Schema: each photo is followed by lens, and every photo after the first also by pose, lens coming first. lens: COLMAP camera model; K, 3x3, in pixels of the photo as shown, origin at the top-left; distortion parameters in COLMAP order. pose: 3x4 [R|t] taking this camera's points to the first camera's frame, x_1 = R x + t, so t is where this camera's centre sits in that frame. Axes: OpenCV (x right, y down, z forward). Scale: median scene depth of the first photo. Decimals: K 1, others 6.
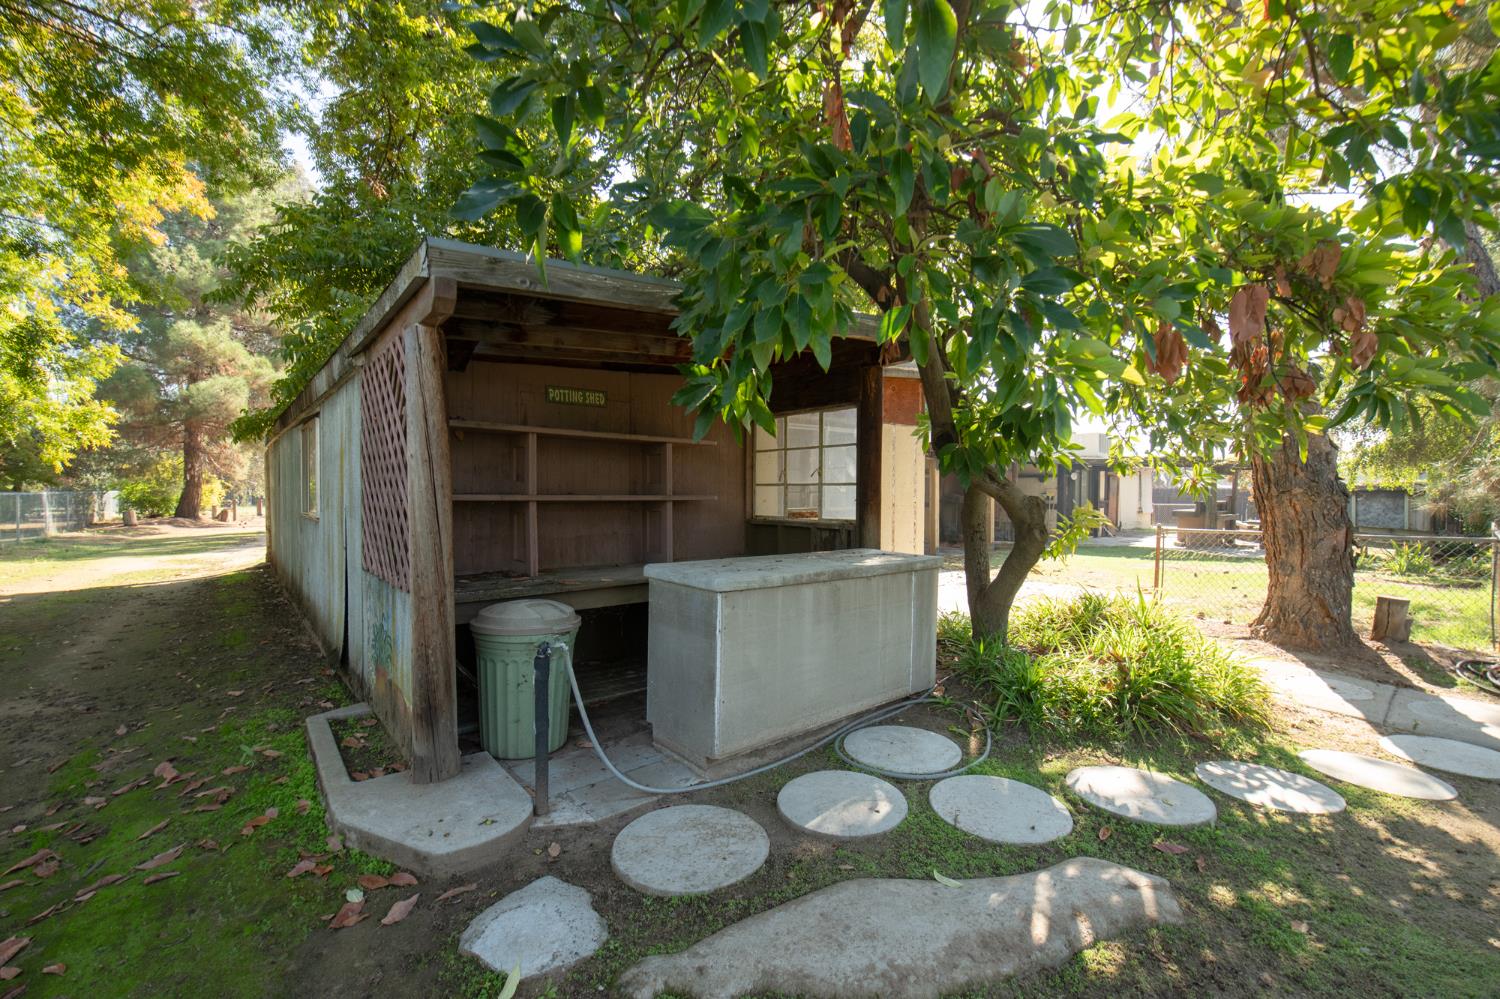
lens RADIAL K [[608.6, 0, 740.6], [0, 608.6, 502.1], [0, 0, 1]] dist [-0.016042, -0.002294]
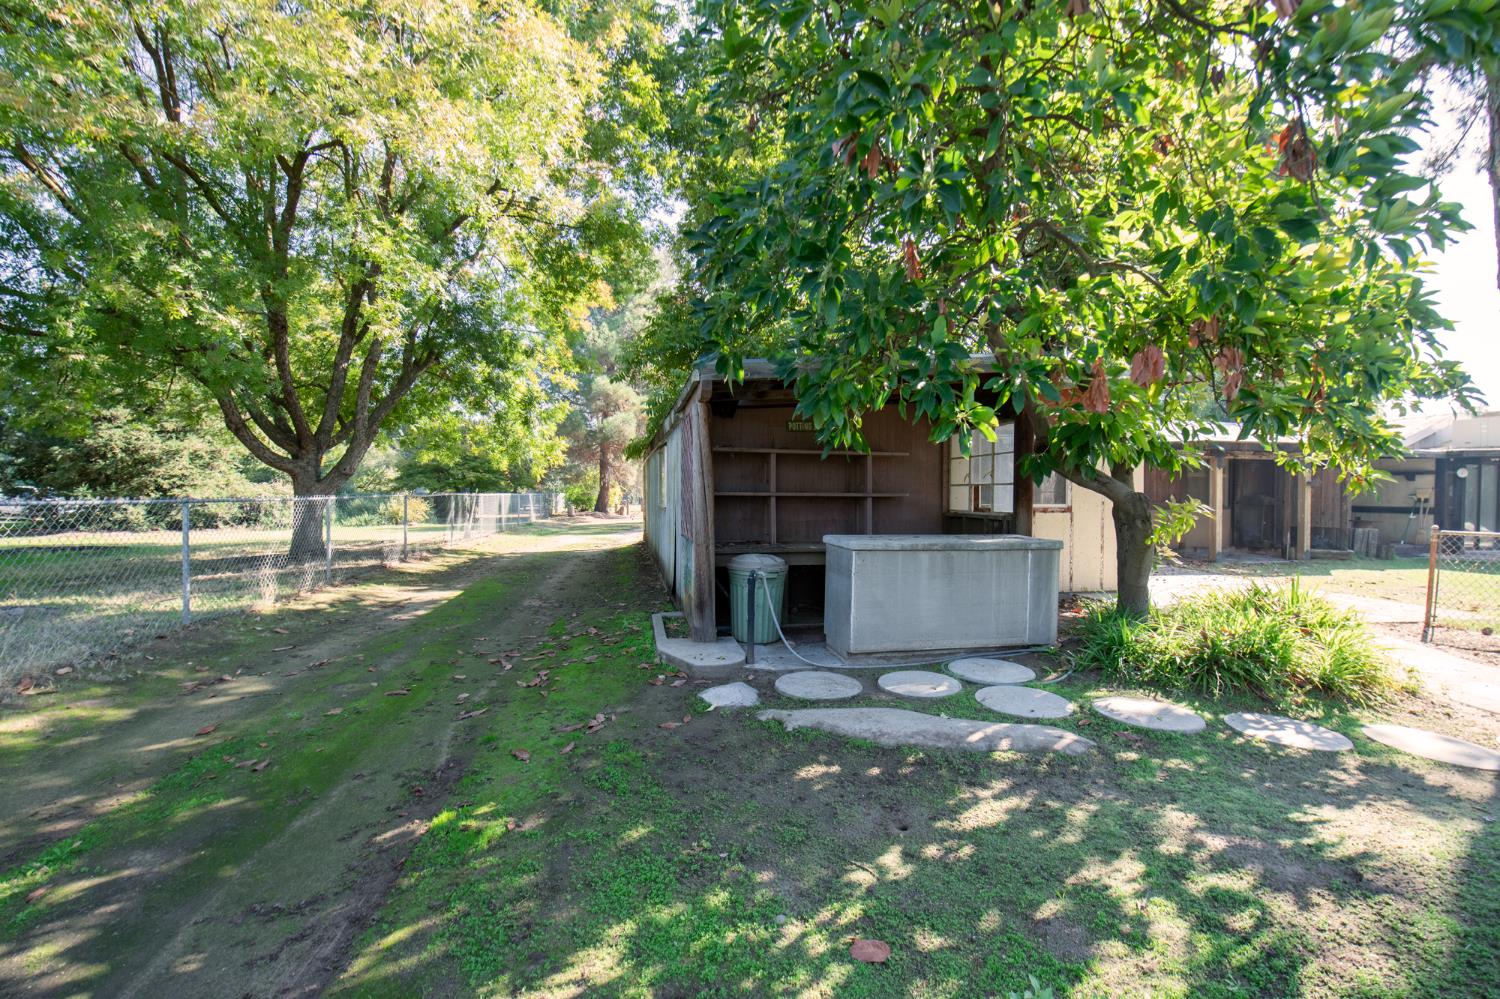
lens RADIAL K [[608.6, 0, 752.9], [0, 608.6, 499.7], [0, 0, 1]] dist [-0.016042, -0.002294]
pose [[0.877496, 0.003153, -0.479574, 0.415017], [-0.007878, 0.999938, -0.007840, 0.022152], [0.479519, 0.010657, 0.877467, -0.460883]]
